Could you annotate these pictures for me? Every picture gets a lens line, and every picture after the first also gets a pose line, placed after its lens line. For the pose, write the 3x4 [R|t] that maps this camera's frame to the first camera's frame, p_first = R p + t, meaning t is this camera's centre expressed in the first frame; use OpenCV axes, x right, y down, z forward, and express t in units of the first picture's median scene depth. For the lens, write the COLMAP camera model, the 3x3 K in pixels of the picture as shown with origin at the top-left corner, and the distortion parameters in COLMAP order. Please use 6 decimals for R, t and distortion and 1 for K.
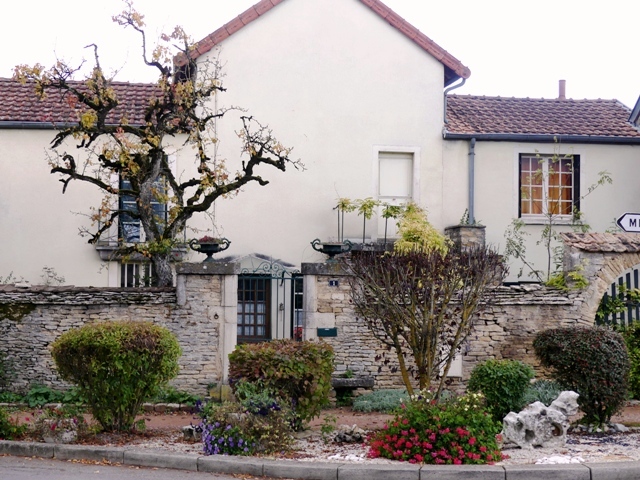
lens RADIAL K [[1096.6, 0, 319.9], [0, 1096.6, 239.1], [0, 0, 1]] dist [0.068197, 0.000000]
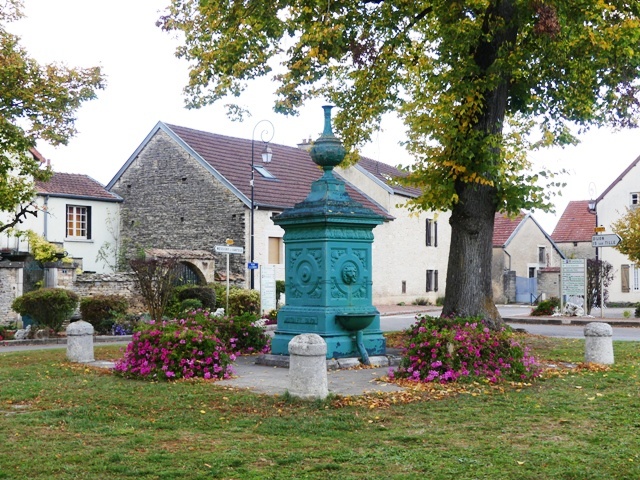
lens RADIAL K [[913.8, 0, 320.1], [0, 913.8, 240.1], [0, 0, 1]] dist [-0.000767, 0.000000]
pose [[0.664577, 0.020141, 0.746948, -0.724587], [-0.025987, 0.999655, -0.003834, -0.020135], [-0.746768, -0.016863, 0.664871, -0.408069]]
